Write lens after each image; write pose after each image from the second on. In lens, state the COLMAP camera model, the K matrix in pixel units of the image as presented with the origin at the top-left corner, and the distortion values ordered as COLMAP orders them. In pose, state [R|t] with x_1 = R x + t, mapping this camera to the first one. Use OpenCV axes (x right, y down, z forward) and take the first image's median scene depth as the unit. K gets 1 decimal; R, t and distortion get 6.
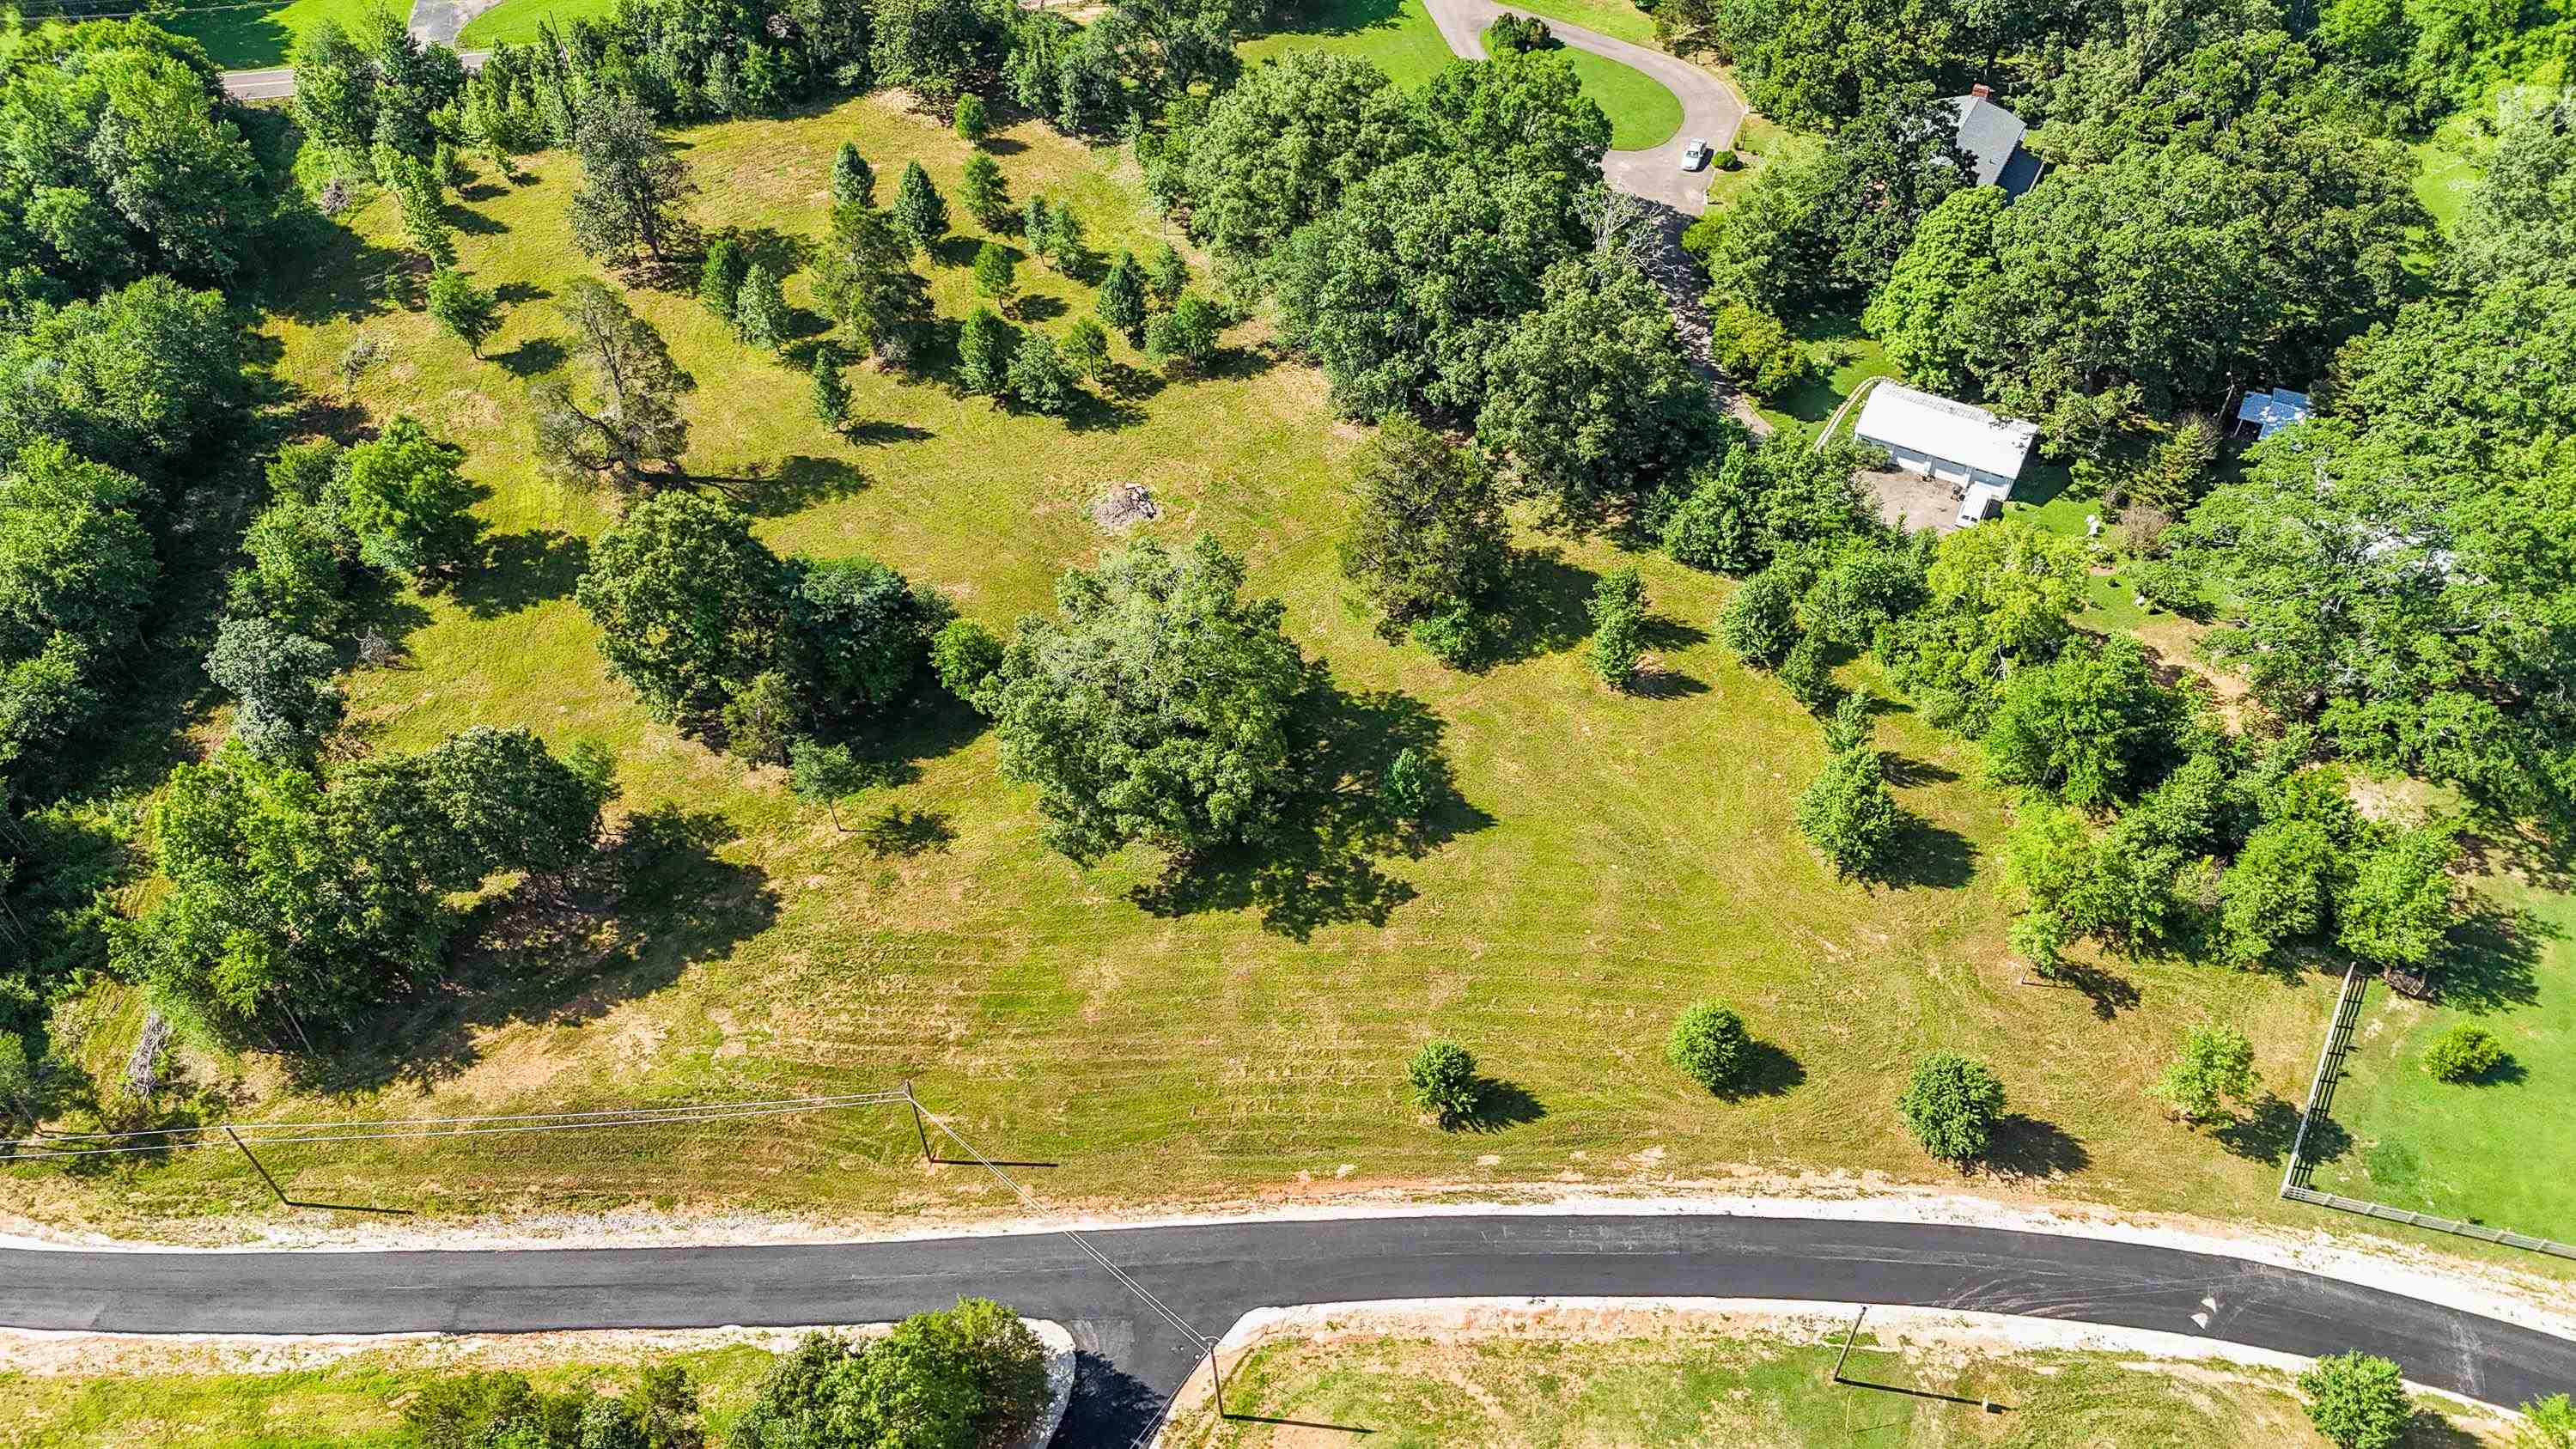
lens RADIAL K [[1890.9, 0, 1294.2], [0, 1890.9, 722.2], [0, 0, 1]] dist [0.076983, -0.081959]
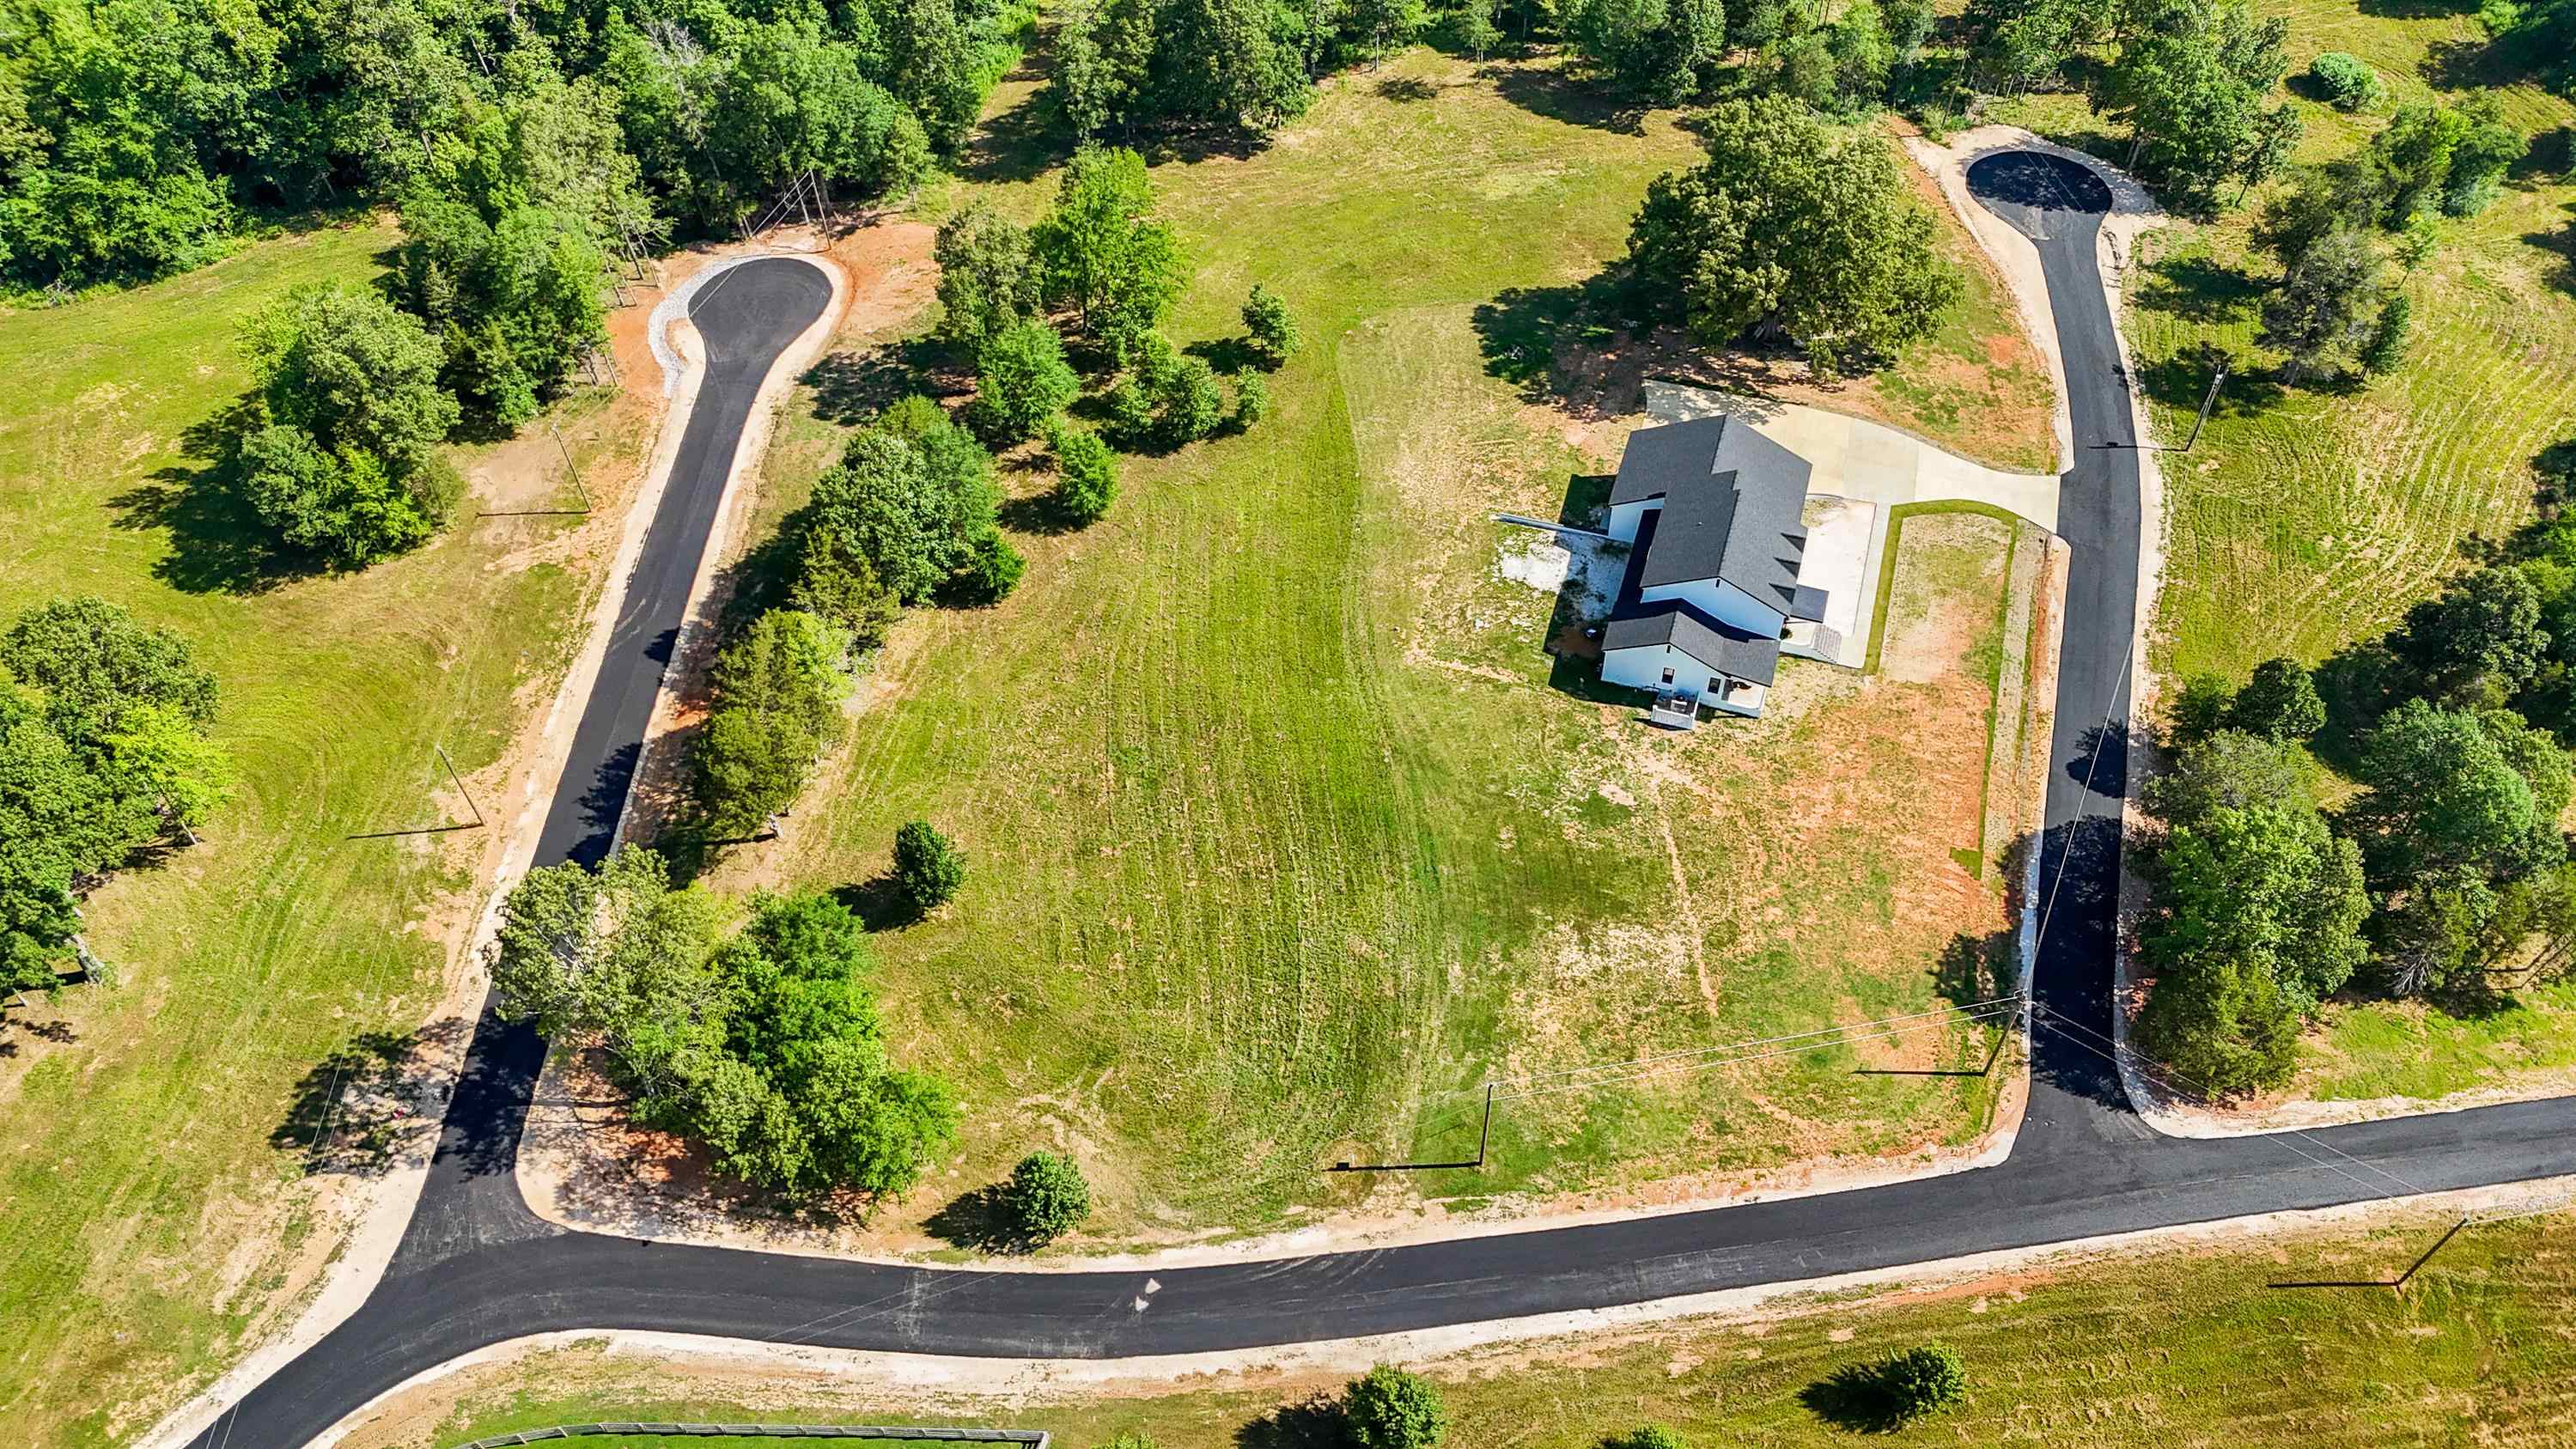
lens RADIAL K [[1887.0, 0, 1292.7], [0, 1887.0, 714.2], [0, 0, 1]] dist [0.085316, -0.078884]
pose [[-0.980151, 0.172352, -0.097971, 0.433719], [-0.122037, -0.135073, 0.983292, -0.669859], [0.156239, 0.975730, 0.153426, 0.530538]]
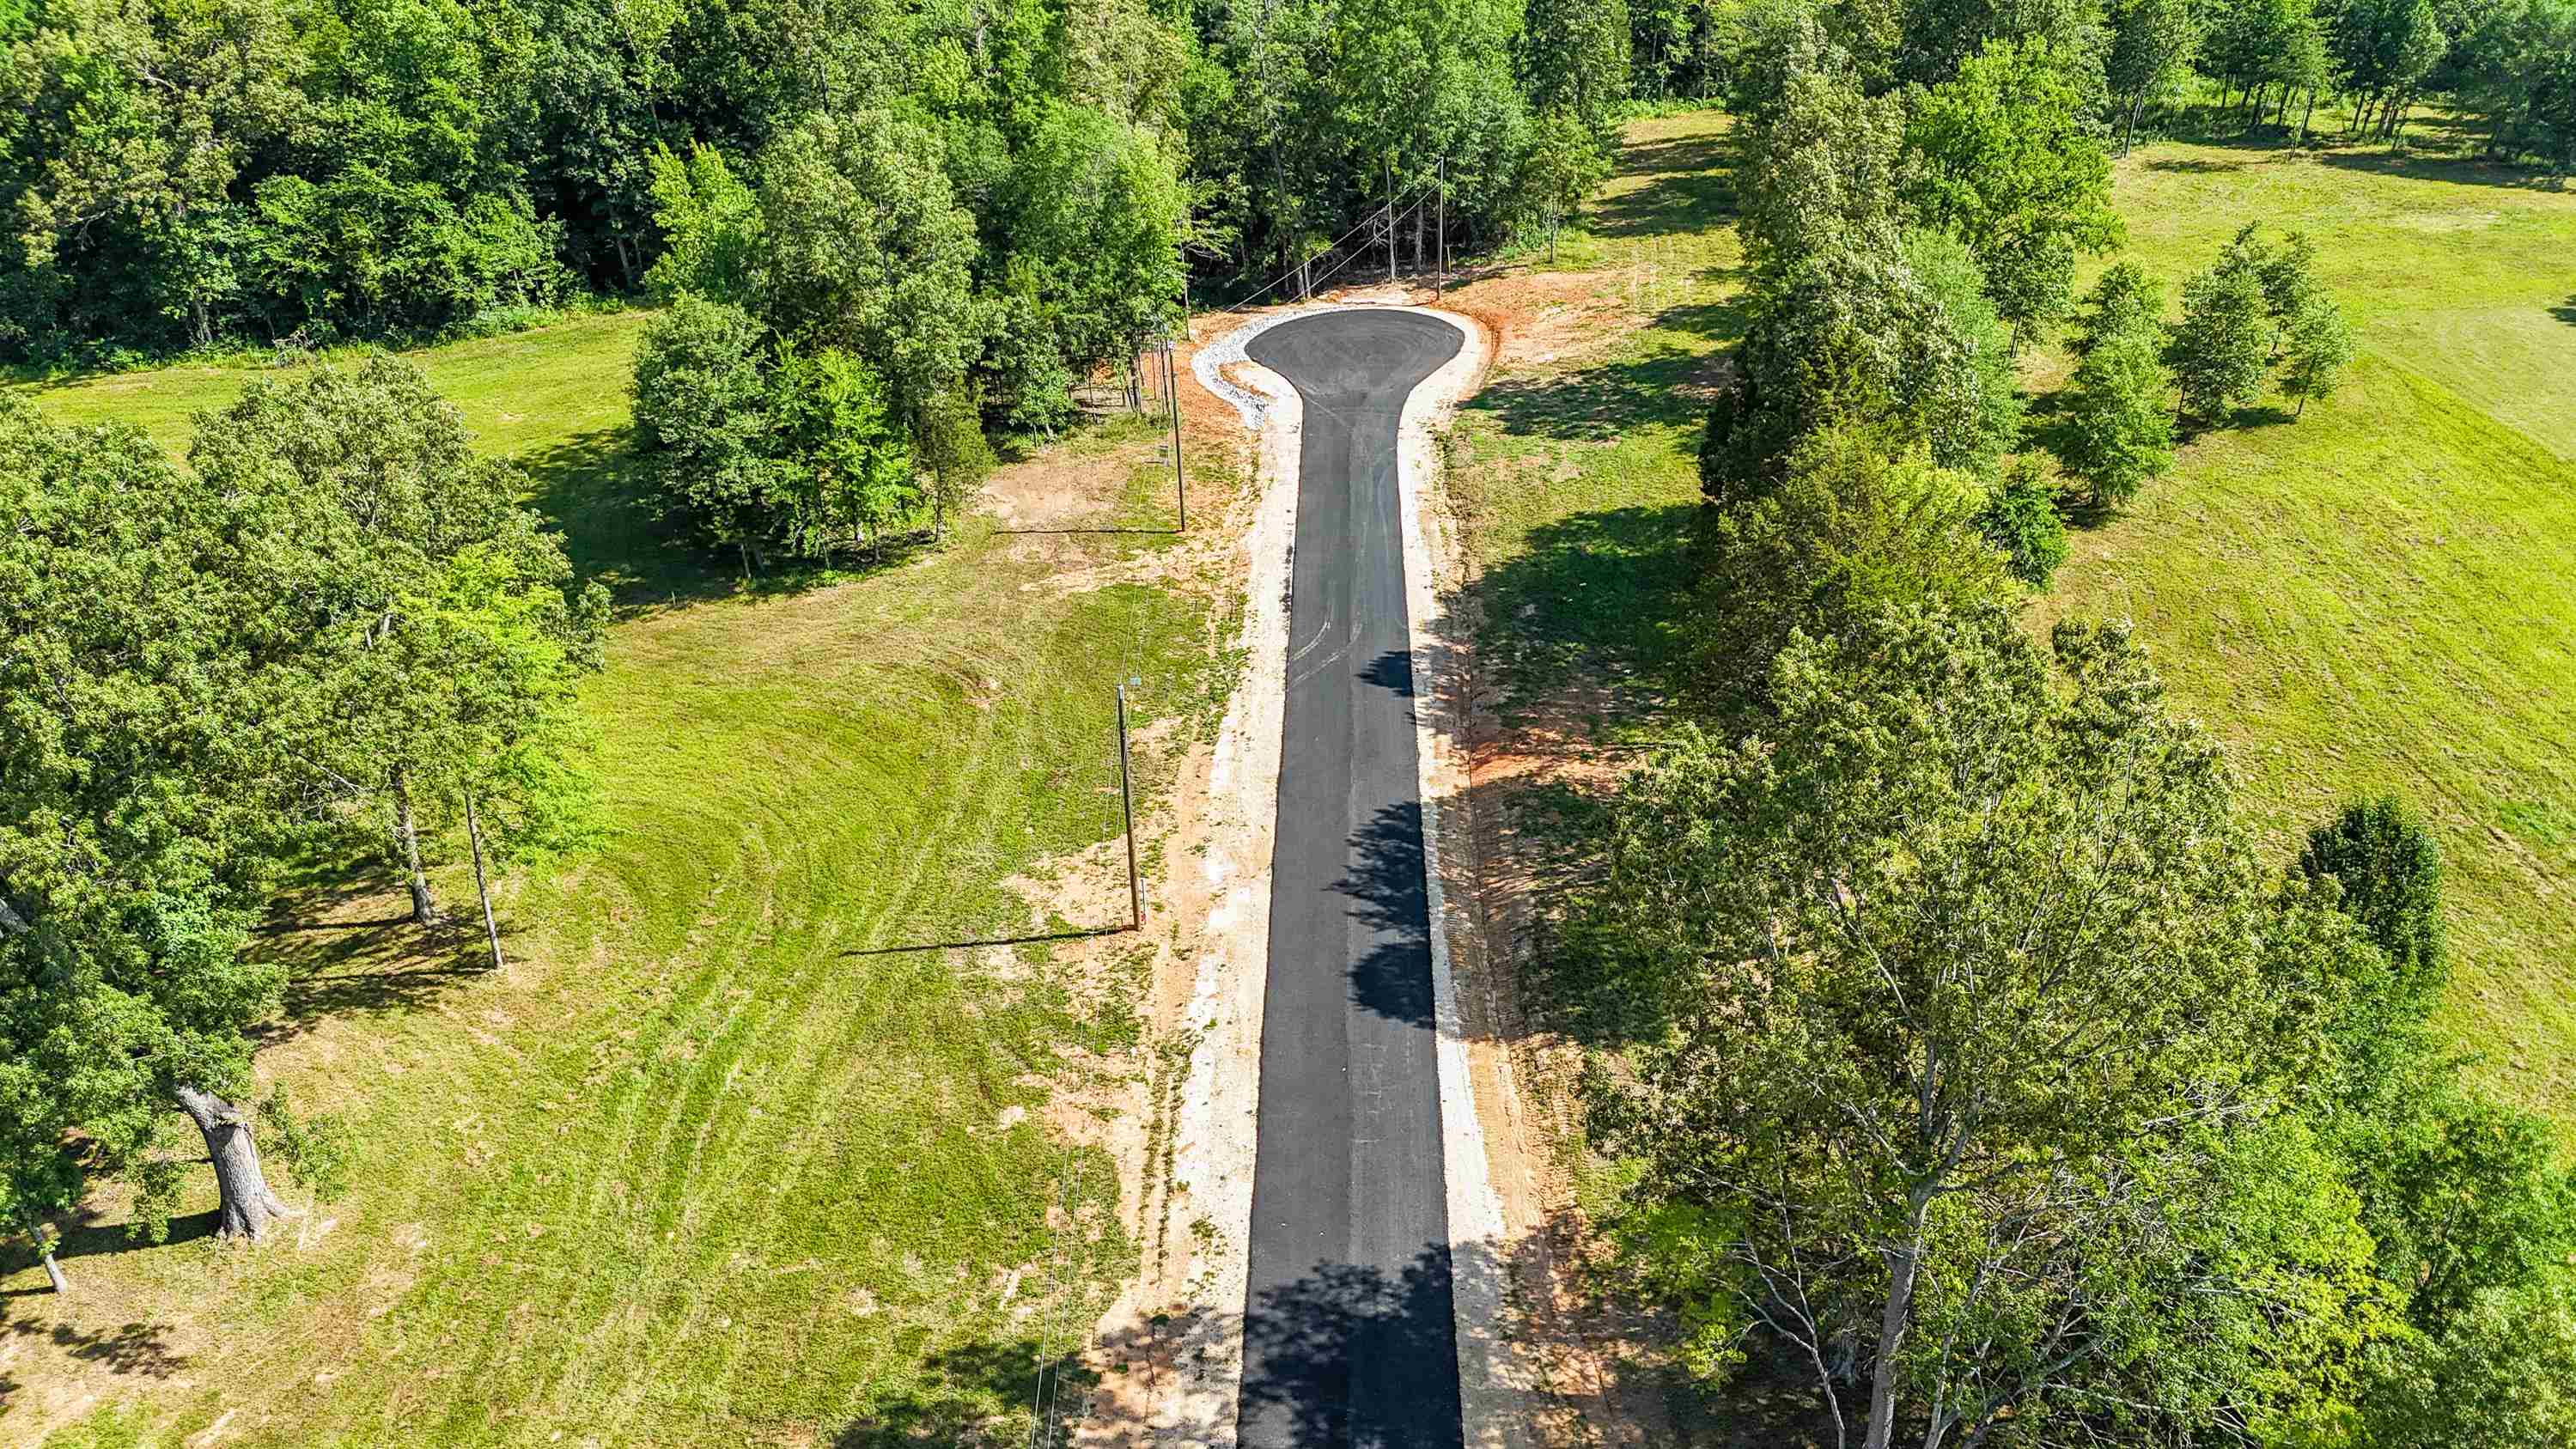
lens RADIAL K [[1892.0, 0, 1294.6], [0, 1892.0, 729.8], [0, 0, 1]] dist [0.071607, -0.069948]
pose [[-0.983600, 0.119334, -0.135241, 0.867624], [-0.110643, 0.192945, 0.974951, 0.058512], [0.142439, 0.973926, -0.176578, 0.759930]]
